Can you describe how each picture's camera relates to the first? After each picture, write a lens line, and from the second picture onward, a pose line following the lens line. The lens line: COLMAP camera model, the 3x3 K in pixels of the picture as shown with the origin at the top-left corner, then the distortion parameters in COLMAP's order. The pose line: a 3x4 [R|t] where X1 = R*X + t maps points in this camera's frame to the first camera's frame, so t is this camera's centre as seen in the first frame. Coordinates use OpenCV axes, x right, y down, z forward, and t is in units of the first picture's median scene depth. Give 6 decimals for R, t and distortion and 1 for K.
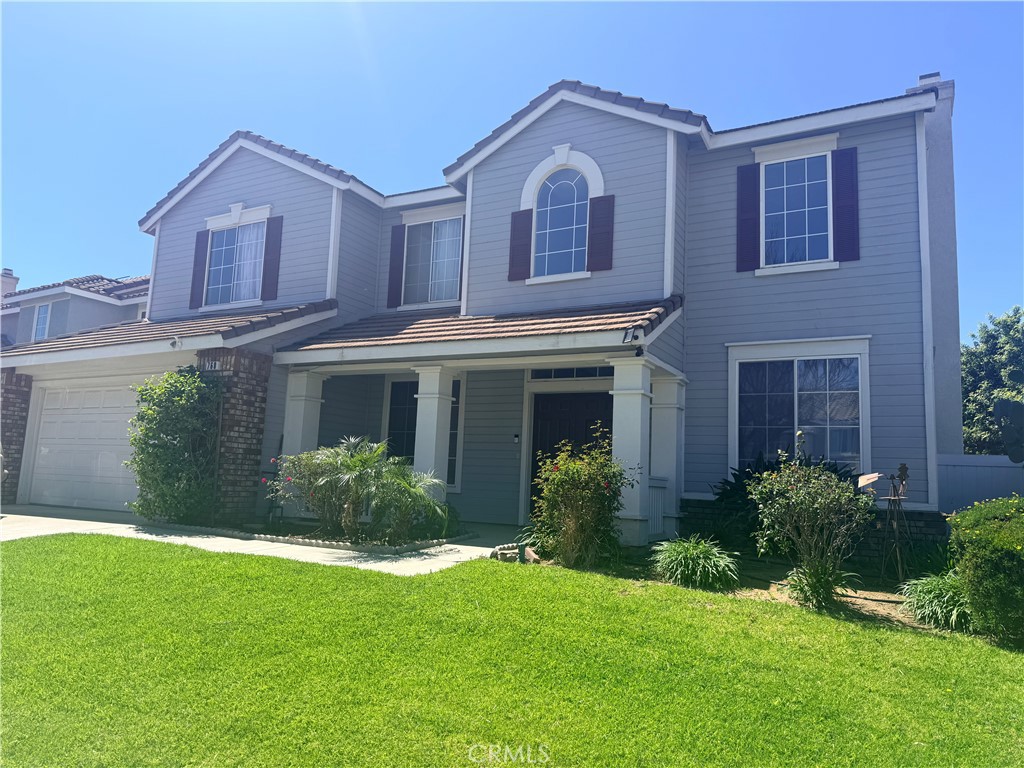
lens RADIAL K [[715.3, 0, 516.4], [0, 715.3, 387.2], [0, 0, 1]] dist [0.019721, -0.026991]
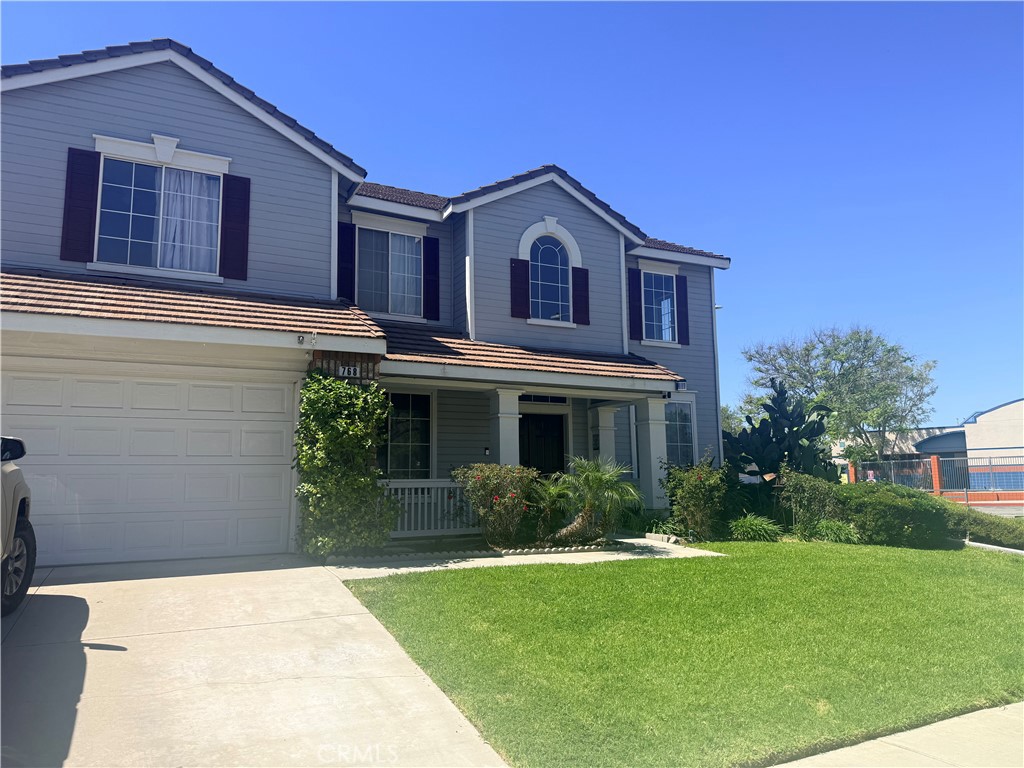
lens RADIAL K [[715.3, 0, 510.9], [0, 715.3, 387.6], [0, 0, 1]] dist [0.019721, -0.026991]
pose [[0.564369, 0.064699, 0.822983, -0.984287], [-0.073622, 0.996896, -0.027885, -0.000254], [-0.822233, -0.044852, 0.567381, 0.334325]]
